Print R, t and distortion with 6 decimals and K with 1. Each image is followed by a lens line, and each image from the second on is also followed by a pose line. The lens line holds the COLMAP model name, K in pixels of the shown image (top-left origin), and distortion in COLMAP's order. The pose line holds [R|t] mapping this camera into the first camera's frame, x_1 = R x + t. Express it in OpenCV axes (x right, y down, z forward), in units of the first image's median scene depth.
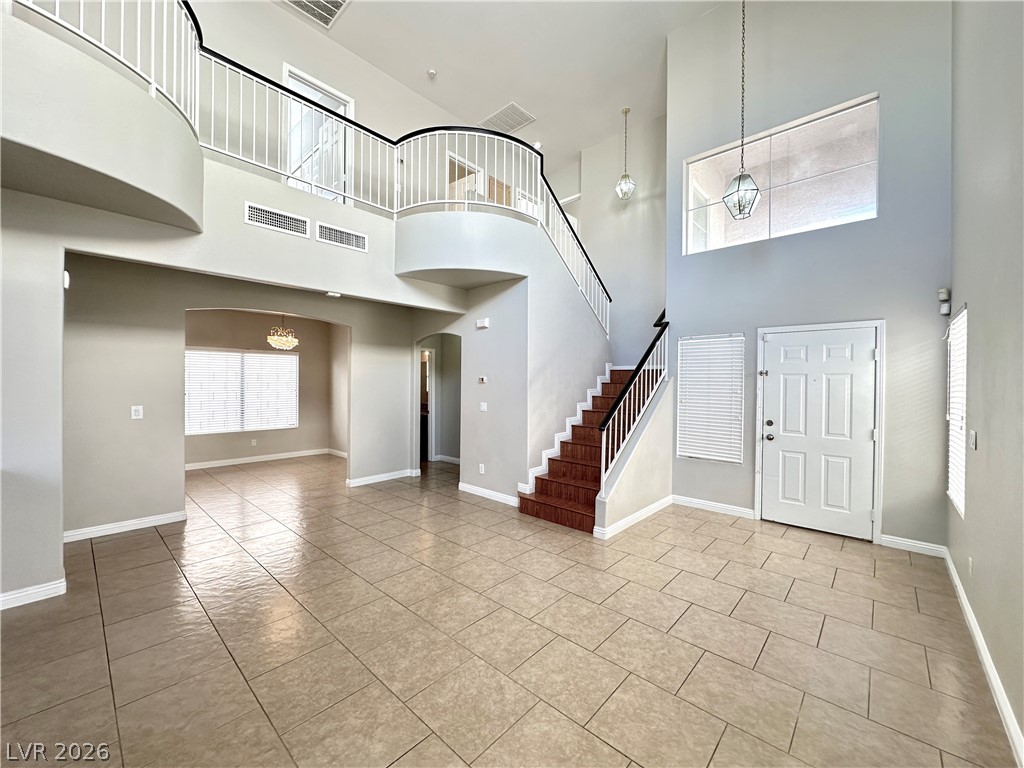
lens RADIAL K [[408.8, 0, 511.1], [0, 408.8, 382.5], [0, 0, 1]] dist [-0.001154, 0.000153]
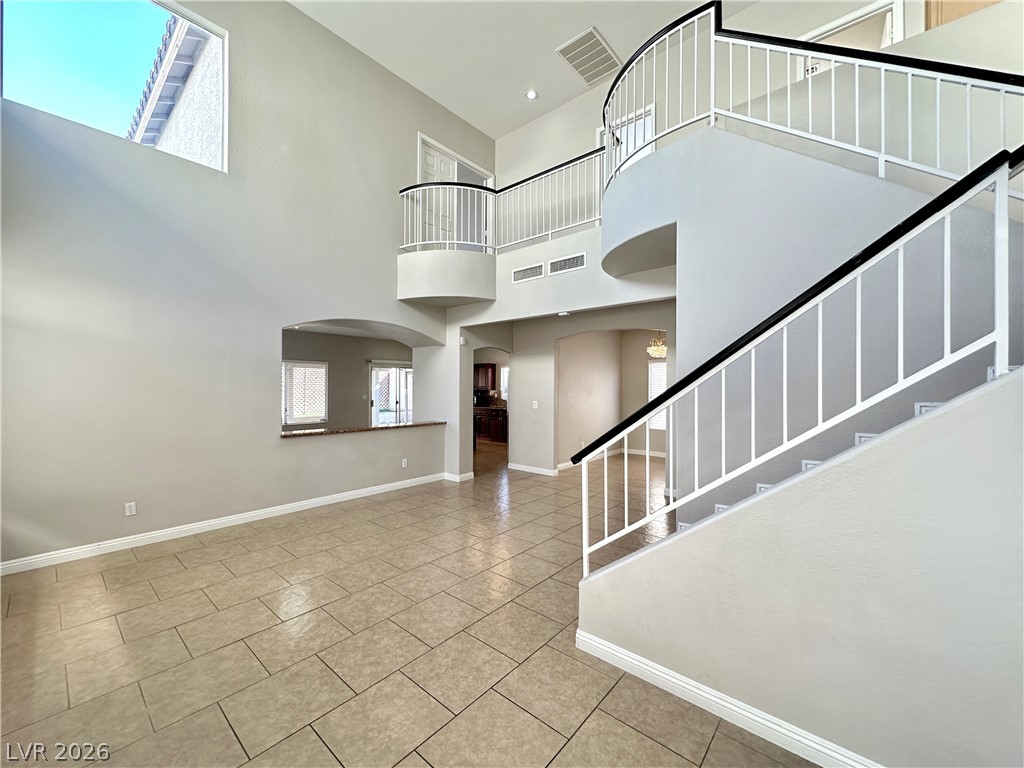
lens RADIAL K [[408.8, 0, 512.4], [0, 408.8, 381.7], [0, 0, 1]] dist [-0.001154, 0.000153]
pose [[0.029000, -0.017475, -0.999427, 1.253518], [-0.002053, 0.999844, -0.017542, 0.010451], [0.999577, 0.002561, 0.028960, 1.336650]]
